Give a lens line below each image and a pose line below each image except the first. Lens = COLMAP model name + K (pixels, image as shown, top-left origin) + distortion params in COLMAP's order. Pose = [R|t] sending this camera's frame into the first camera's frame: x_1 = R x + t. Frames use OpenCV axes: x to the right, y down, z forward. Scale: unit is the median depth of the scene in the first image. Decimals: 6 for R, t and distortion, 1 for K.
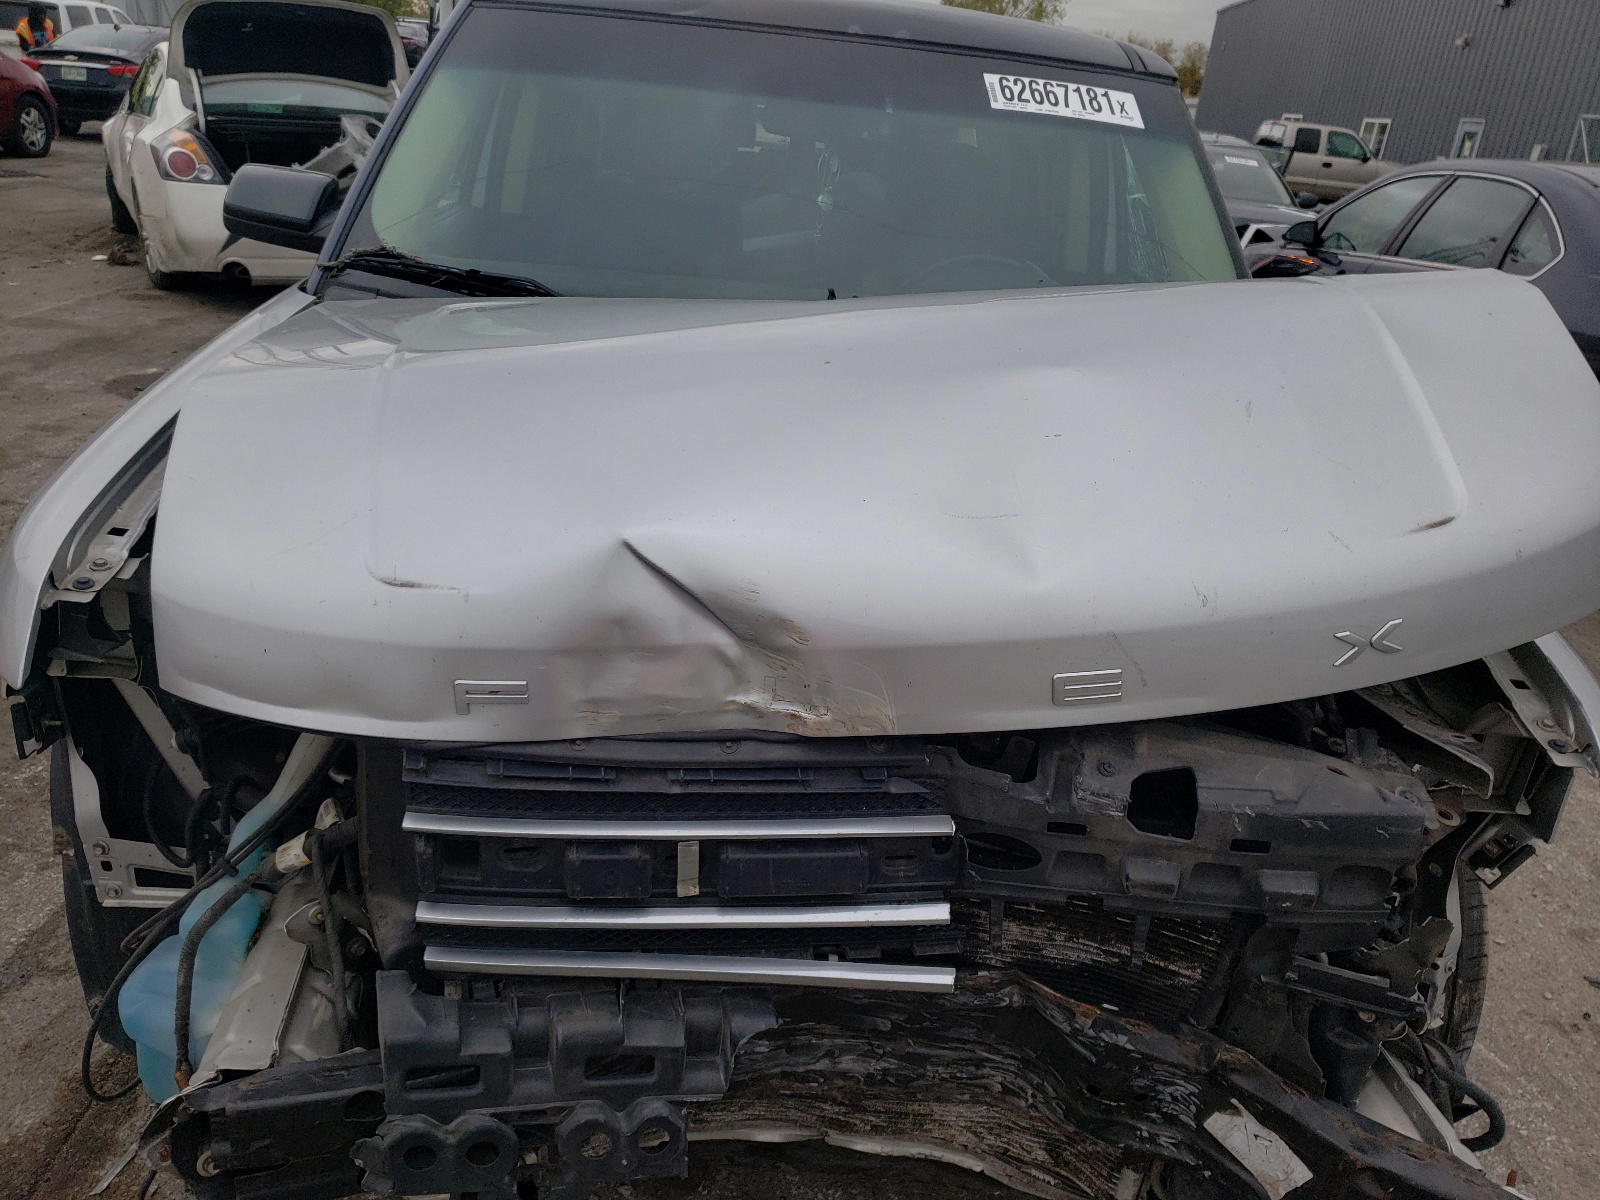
lens RADIAL K [[1248.5, 0, 800.0], [0, 1248.5, 600.0], [0, 0, 1]] dist [0.007793, 0.004861]
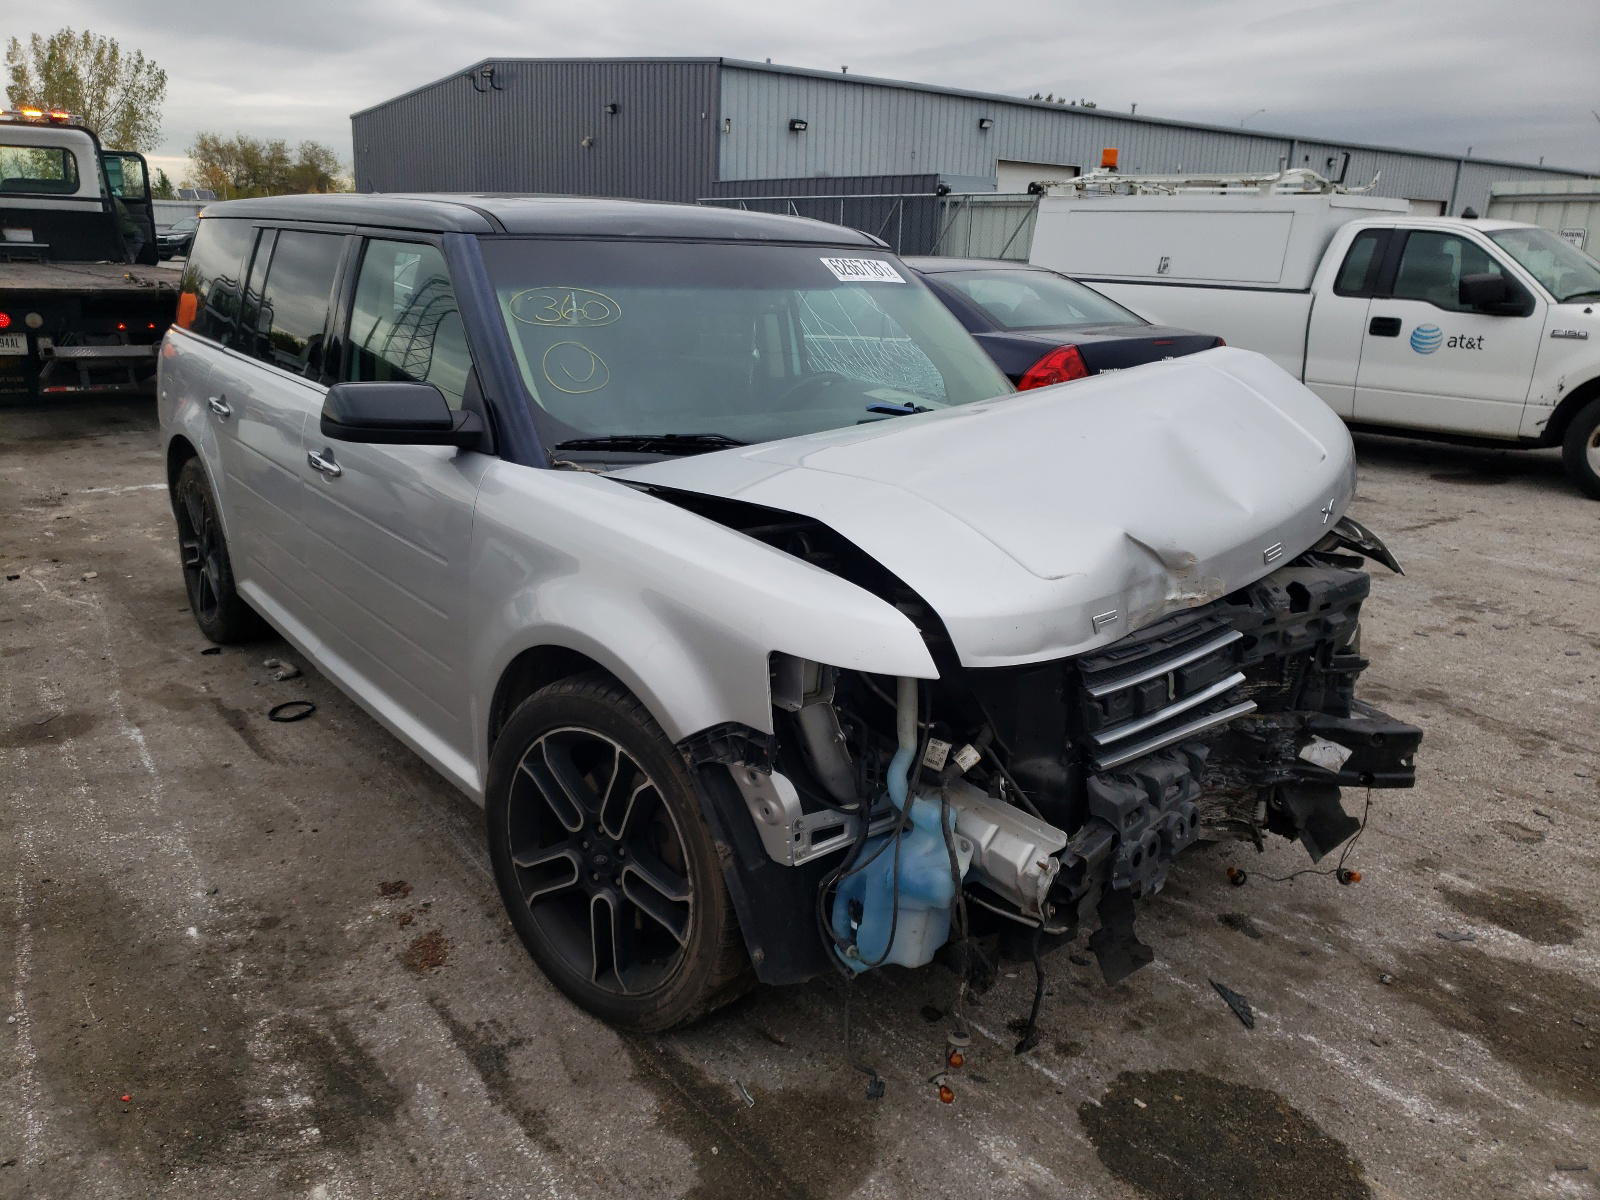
lens RADIAL K [[1213.6, 0, 778.9], [0, 1213.6, 600.7], [0, 0, 1]] dist [0.010741, 0.003485]
pose [[0.810227, -0.239475, 0.534961, -1.618757], [0.270569, 0.962470, 0.021058, -0.131180], [-0.519927, 0.127682, 0.844614, -0.356770]]
